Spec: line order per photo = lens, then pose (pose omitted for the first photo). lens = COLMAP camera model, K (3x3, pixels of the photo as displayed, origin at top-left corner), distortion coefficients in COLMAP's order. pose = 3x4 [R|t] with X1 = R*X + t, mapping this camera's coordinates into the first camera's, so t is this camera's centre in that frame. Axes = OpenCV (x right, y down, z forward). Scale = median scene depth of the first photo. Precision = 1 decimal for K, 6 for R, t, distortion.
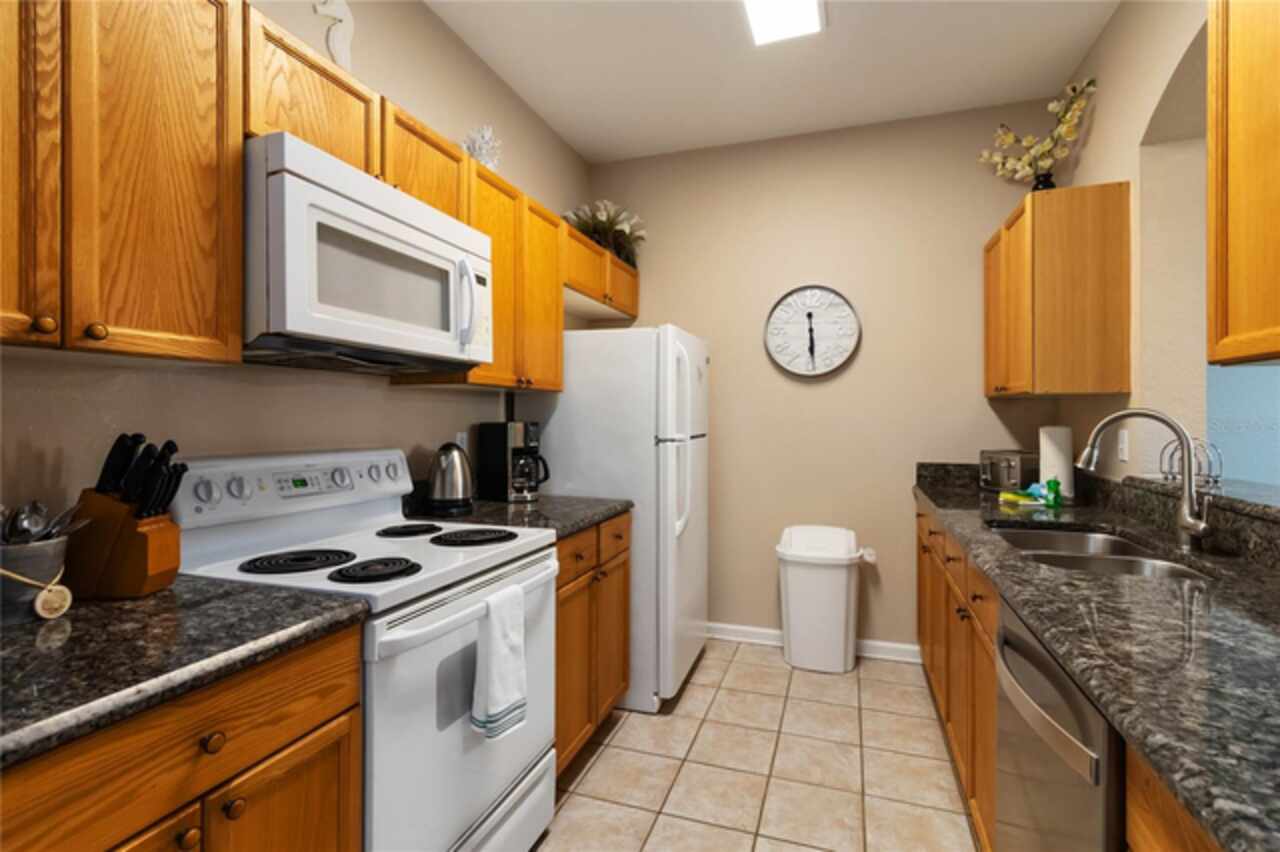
lens RADIAL K [[597.6, 0, 639.5], [0, 597.6, 420.5], [0, 0, 1]] dist [-0.000969, 0.000207]
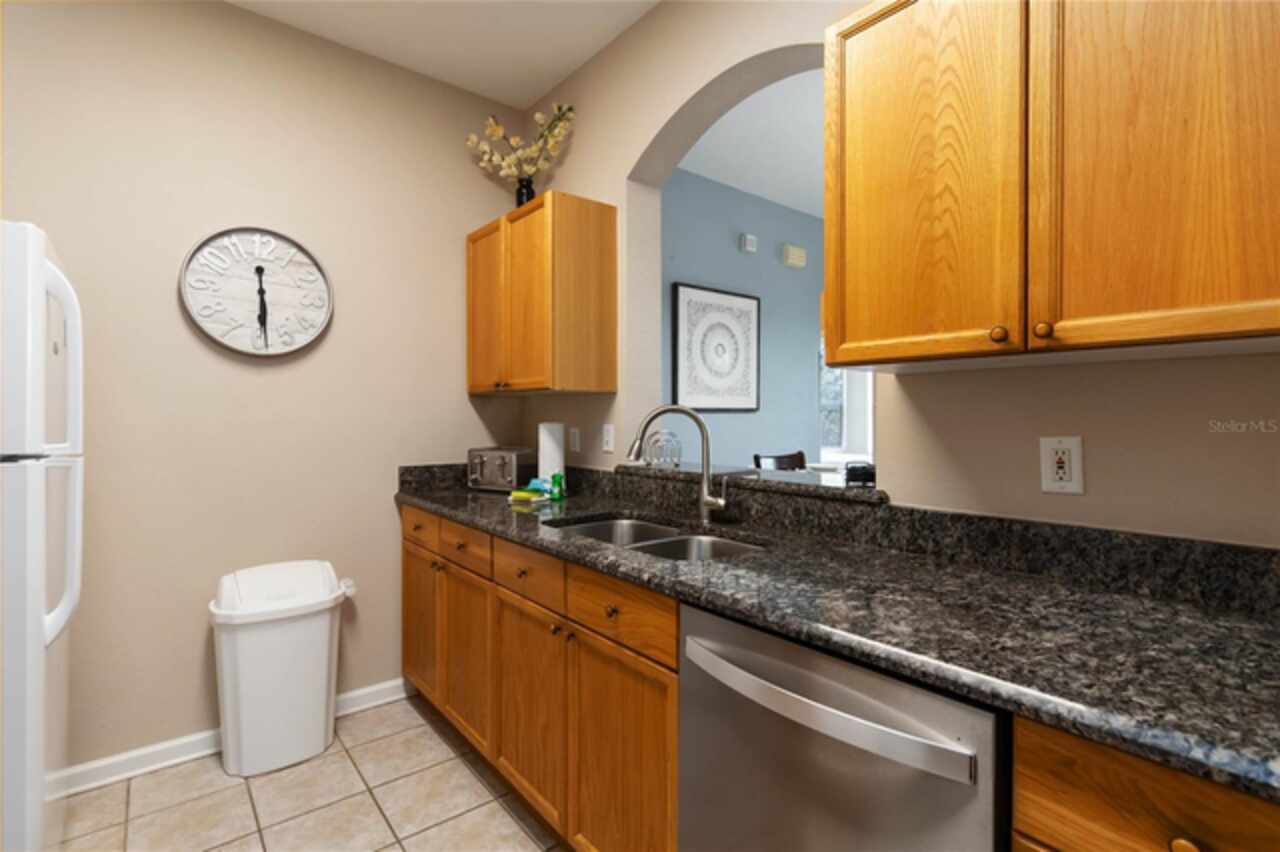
lens RADIAL K [[597.6, 0, 639.5], [0, 597.6, 420.5], [0, 0, 1]] dist [-0.000969, 0.000207]
pose [[0.520250, -0.003903, 0.854005, -0.104382], [0.005336, 0.999985, 0.001319, 0.004976], [-0.853997, 0.003870, 0.520263, 0.288766]]
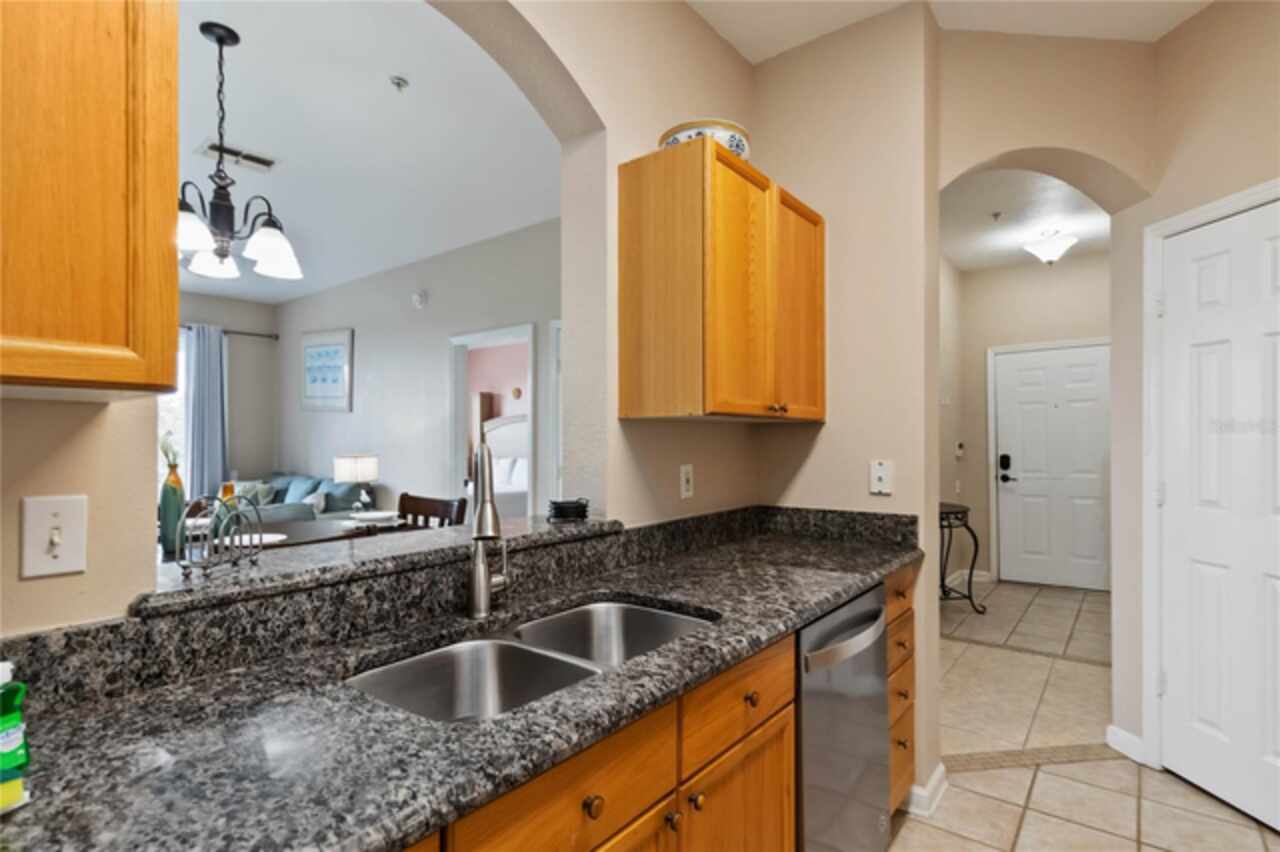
lens RADIAL K [[602.3, 0, 640.0], [0, 602.3, 426.0], [0, 0, 1]] dist [-0.000811, -0.000012]
pose [[-0.939659, 0.013941, 0.341828, 0.252248], [0.008187, 0.999800, -0.018272, -0.016485], [-0.342014, -0.014371, -0.939585, 1.005725]]
